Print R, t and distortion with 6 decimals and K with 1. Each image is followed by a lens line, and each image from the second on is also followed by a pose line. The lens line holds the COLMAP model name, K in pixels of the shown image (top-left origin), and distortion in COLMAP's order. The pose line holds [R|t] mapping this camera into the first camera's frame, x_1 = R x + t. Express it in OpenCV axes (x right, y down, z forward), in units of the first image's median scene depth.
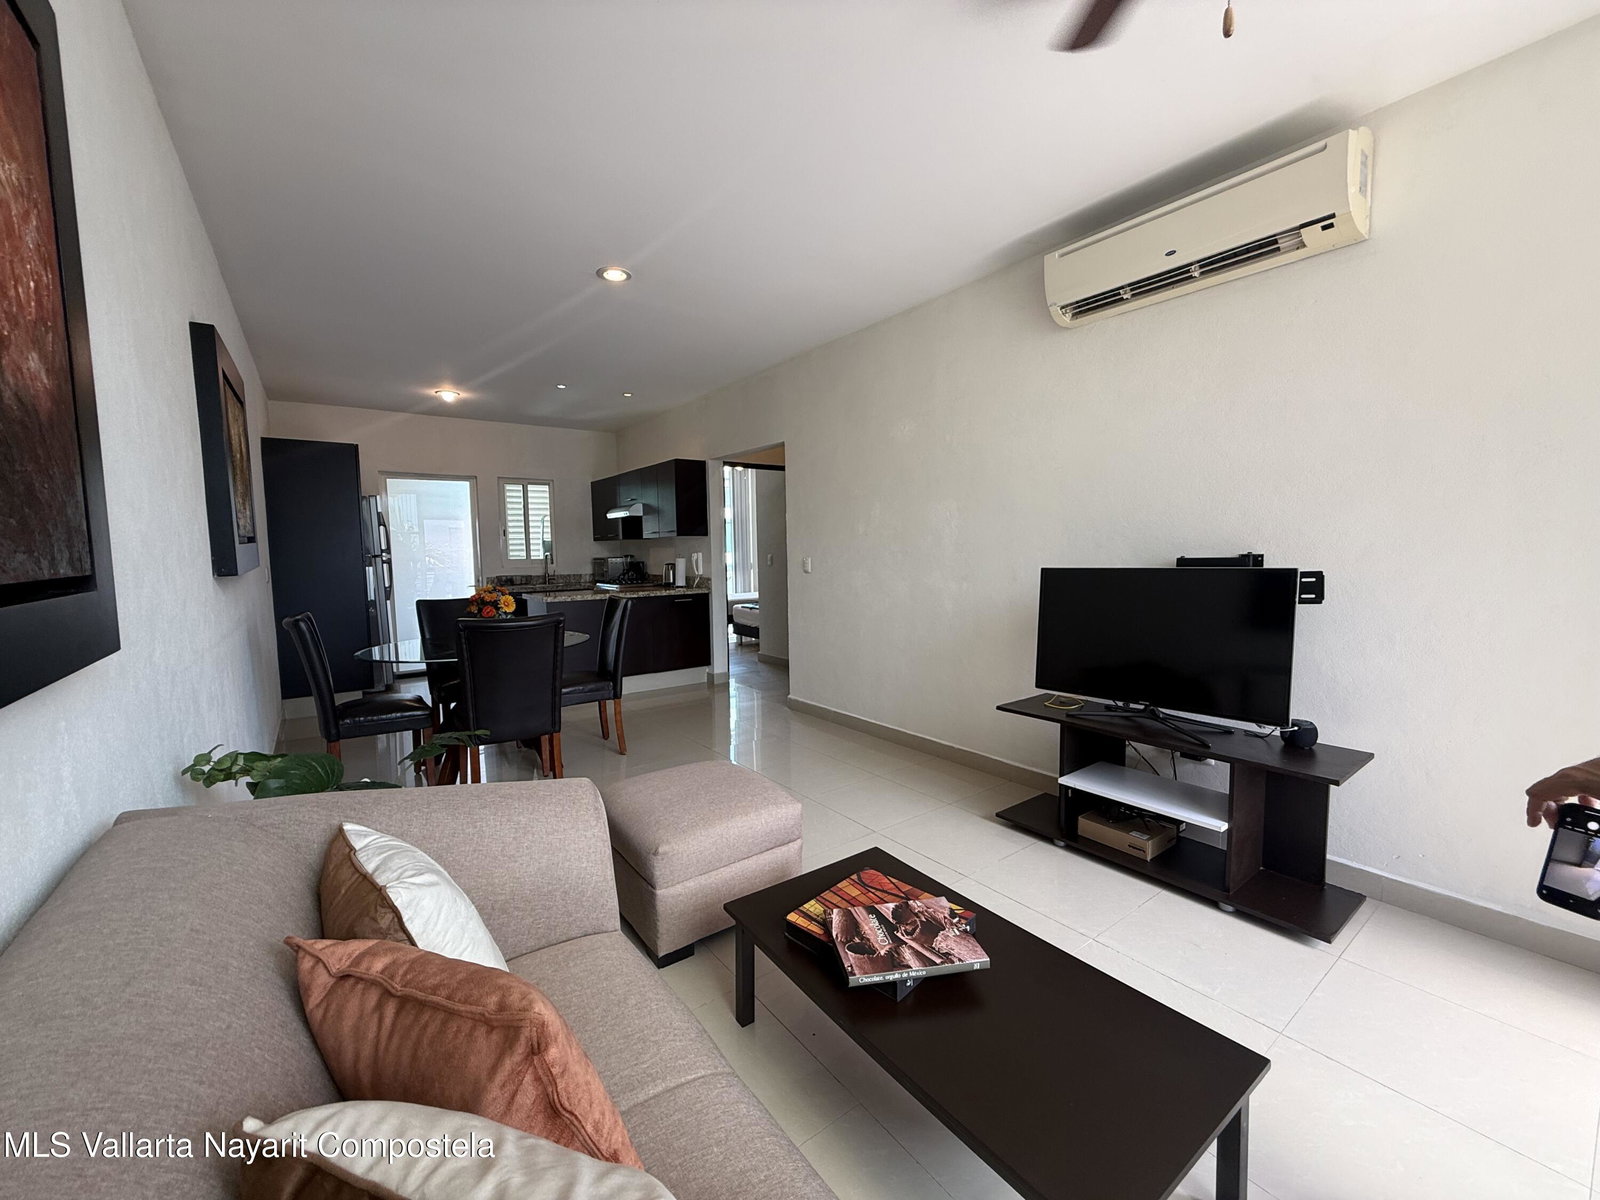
lens RADIAL K [[637.9, 0, 795.4], [0, 637.9, 599.6], [0, 0, 1]] dist [-0.000090, -0.000133]
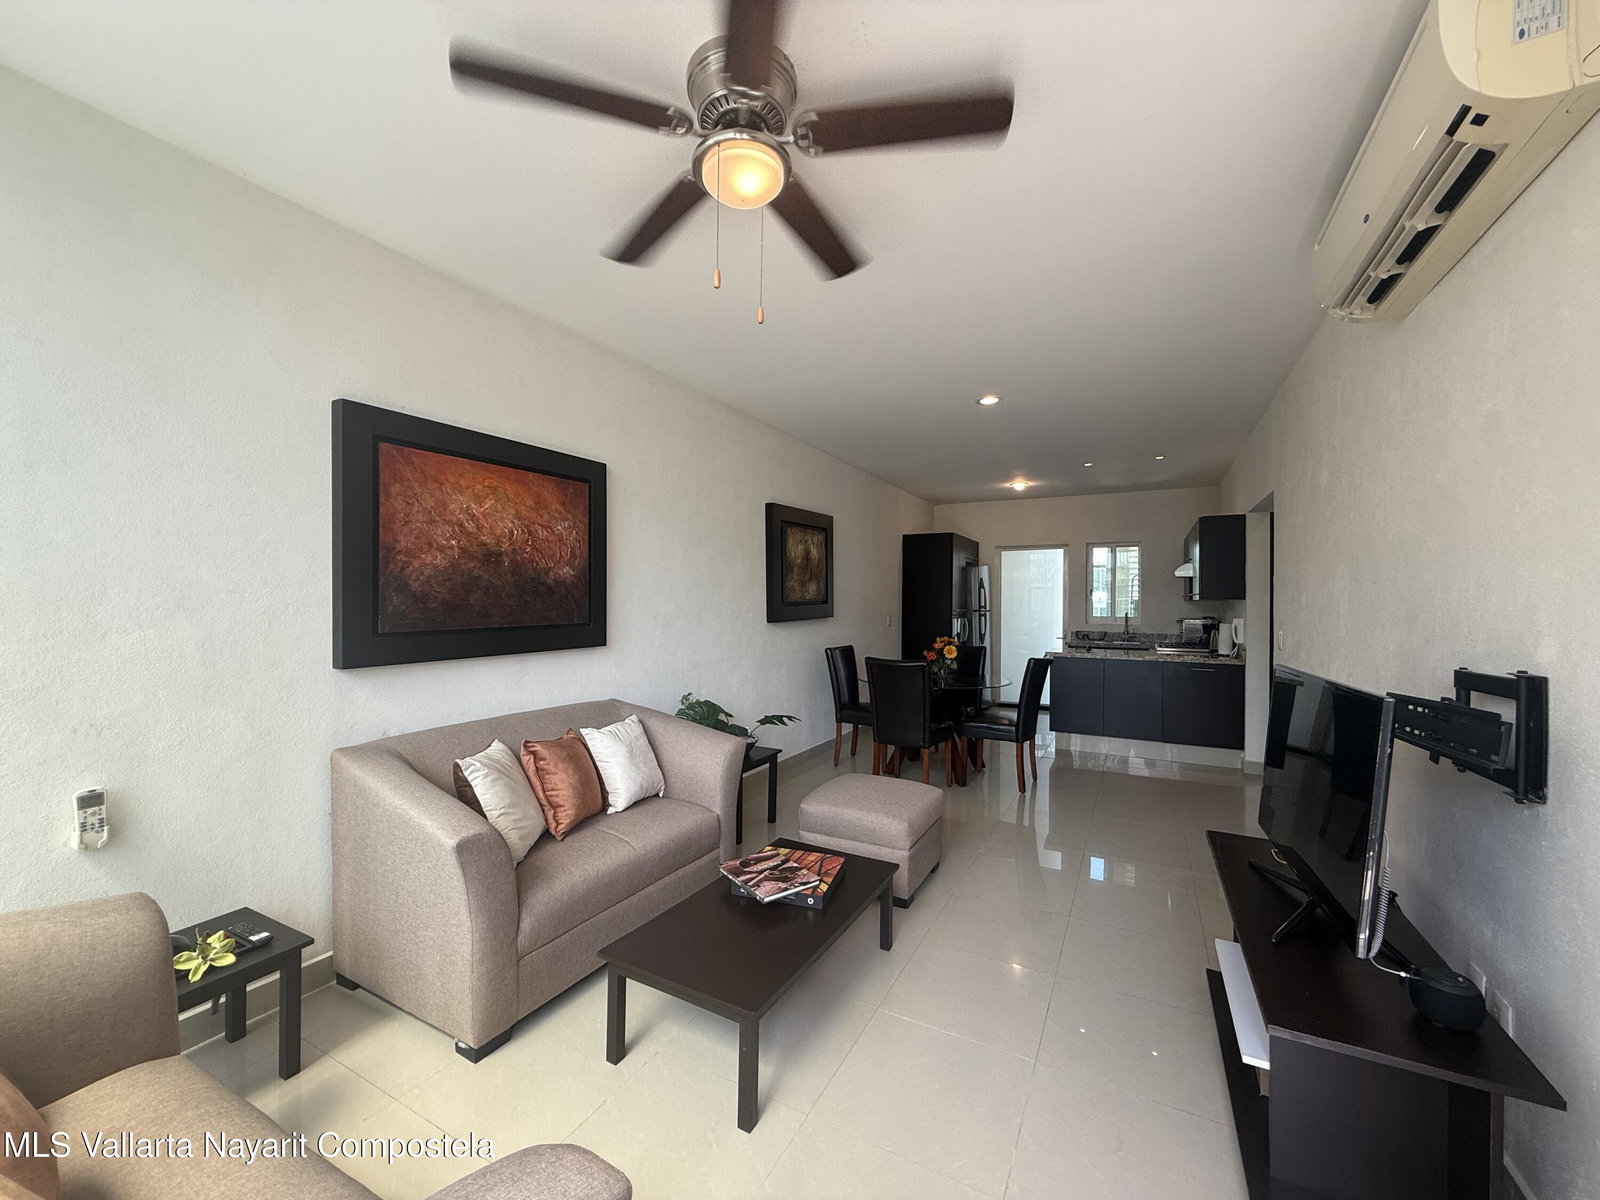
lens RADIAL K [[637.9, 0, 795.4], [0, 637.9, 599.6], [0, 0, 1]] dist [-0.000090, -0.000133]
pose [[0.426202, 0.016062, -0.904486, 0.379892], [-0.084435, 0.996184, -0.022096, -0.028123], [0.900679, 0.085788, 0.425932, 0.077274]]
